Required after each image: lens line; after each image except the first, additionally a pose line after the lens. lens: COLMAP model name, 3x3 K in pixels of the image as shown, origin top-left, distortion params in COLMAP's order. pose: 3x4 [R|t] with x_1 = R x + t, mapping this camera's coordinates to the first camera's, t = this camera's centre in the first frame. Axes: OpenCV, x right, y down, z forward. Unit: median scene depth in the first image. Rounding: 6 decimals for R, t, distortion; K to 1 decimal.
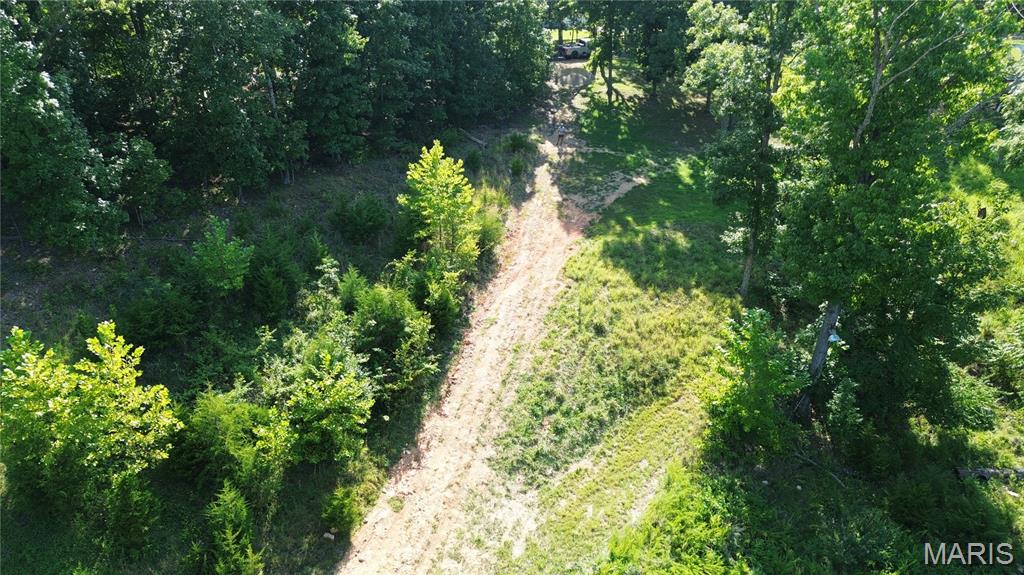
lens RADIAL K [[723.0, 0, 510.2], [0, 723.0, 283.0], [0, 0, 1]] dist [0.077131, -0.074825]
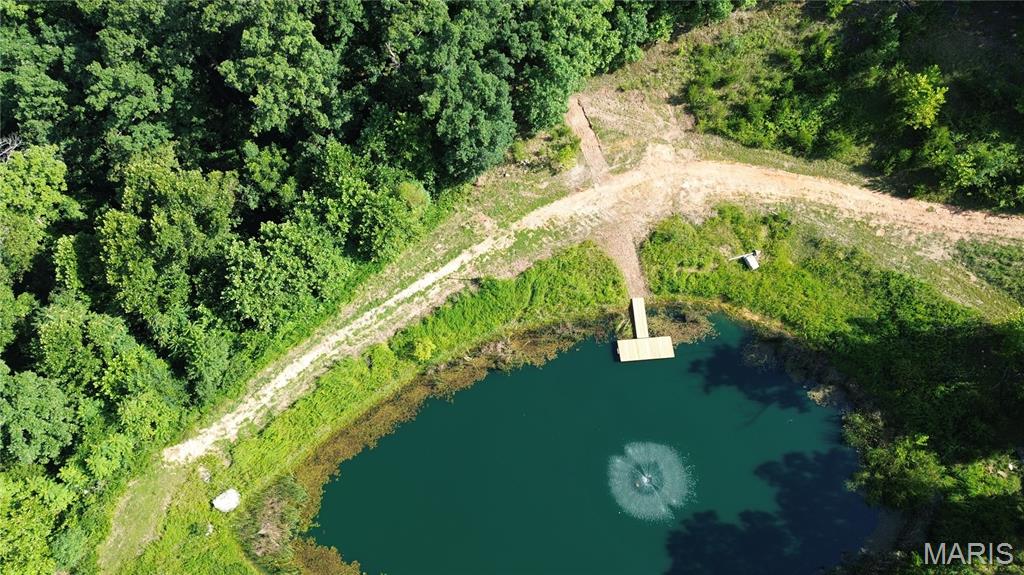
lens RADIAL K [[723.0, 0, 511.3], [0, 723.0, 290.7], [0, 0, 1]] dist [0.077131, -0.074825]
pose [[-0.002724, 0.927663, -0.373408, 0.946553], [-0.394310, 0.342158, 0.852905, -1.078320], [0.918974, 0.149561, 0.364855, -1.126858]]
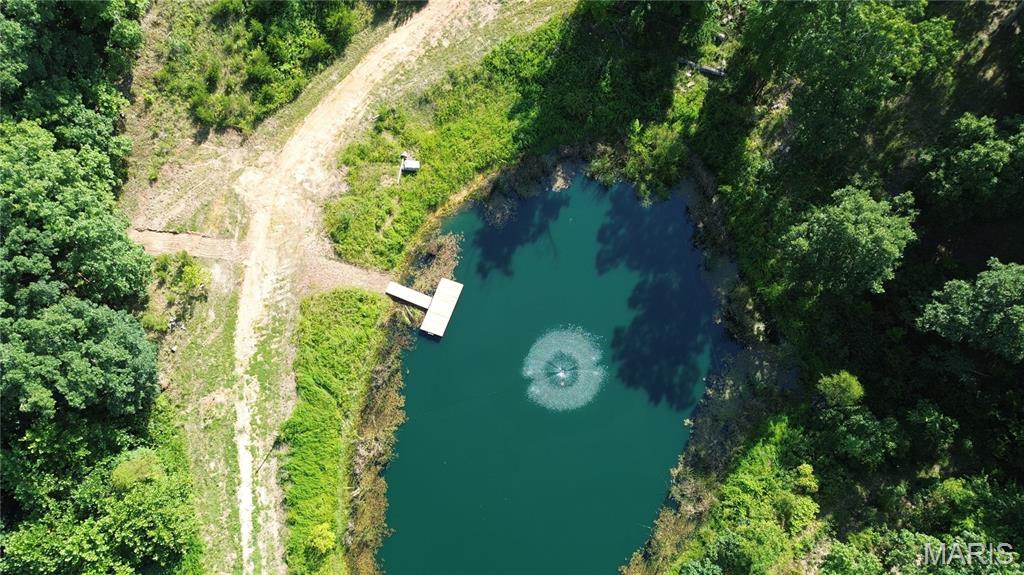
lens RADIAL K [[723.0, 0, 509.4], [0, 723.0, 288.2], [0, 0, 1]] dist [0.077131, -0.074825]
pose [[0.900479, 0.415011, -0.130014, 0.703290], [-0.170012, 0.611081, 0.773095, -0.946806], [0.400292, -0.674052, 0.620822, -1.079653]]
